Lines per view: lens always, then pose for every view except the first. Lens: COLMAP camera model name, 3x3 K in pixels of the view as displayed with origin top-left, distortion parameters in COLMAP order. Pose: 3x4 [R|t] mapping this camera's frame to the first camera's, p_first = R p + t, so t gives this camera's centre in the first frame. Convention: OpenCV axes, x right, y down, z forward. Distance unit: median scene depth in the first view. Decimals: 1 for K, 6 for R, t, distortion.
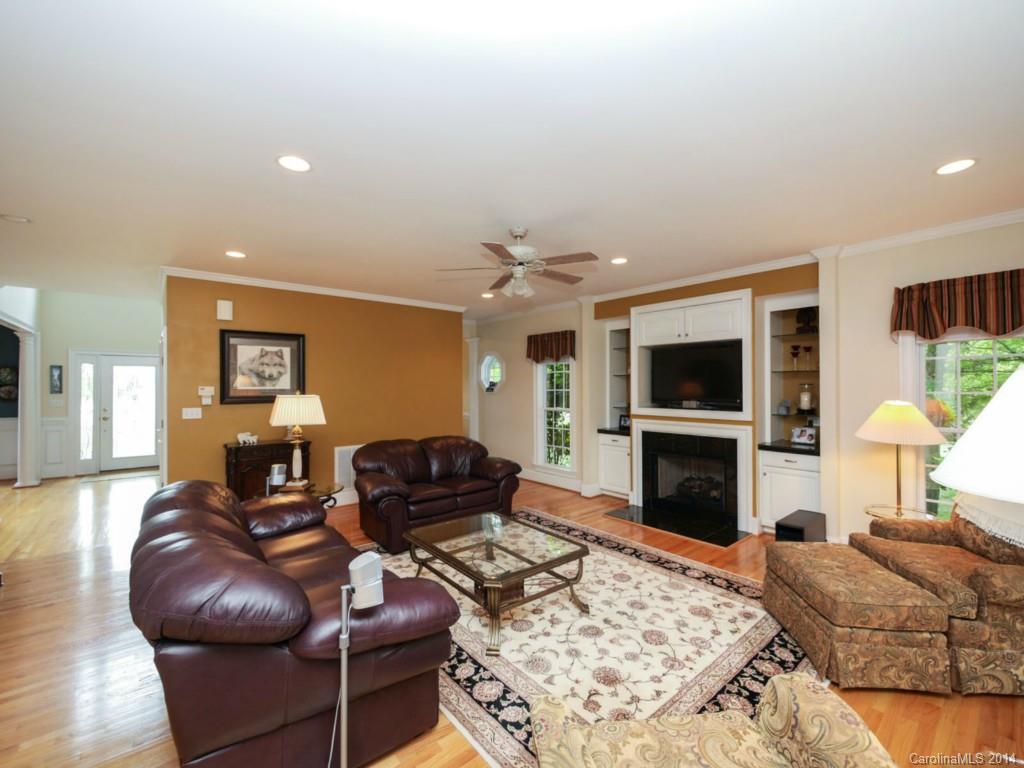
lens RADIAL K [[422.2, 0, 517.0], [0, 422.2, 385.2], [0, 0, 1]] dist [-0.001681, -0.000034]
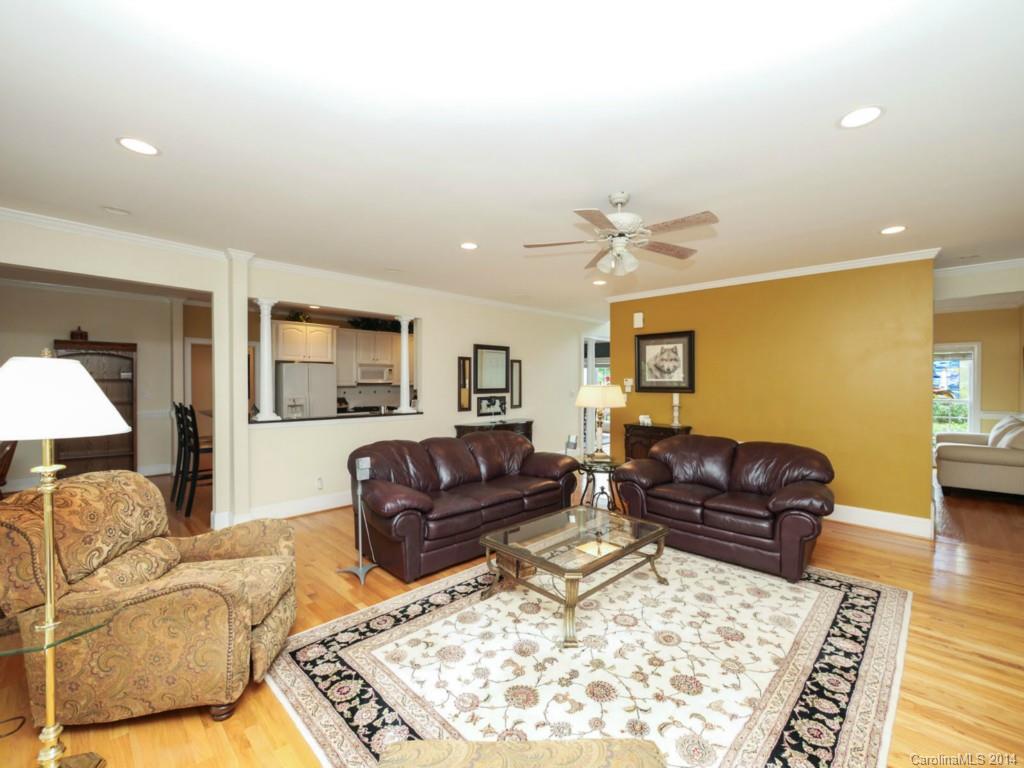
lens RADIAL K [[422.2, 0, 517.0], [0, 422.2, 385.2], [0, 0, 1]] dist [-0.001681, -0.000034]
pose [[0.126944, 0.013781, -0.991814, 0.618136], [0.004485, 0.999885, 0.014467, 0.003041], [0.991900, -0.006285, 0.126868, 0.503621]]
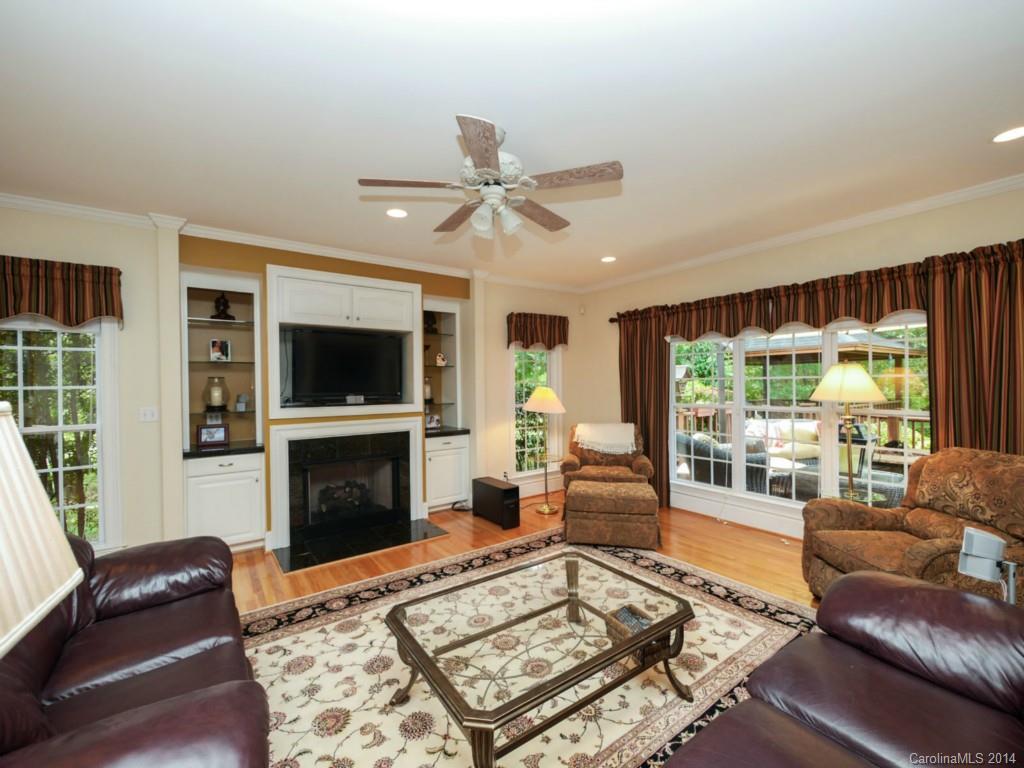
lens RADIAL K [[453.1, 0, 494.8], [0, 453.1, 381.8], [0, 0, 1]] dist [0.020323, 0.000078]
pose [[0.080986, -0.005702, 0.996699, -0.529778], [0.003280, 0.999980, 0.005454, 0.005521], [-0.996710, 0.002828, 0.081003, 0.693262]]
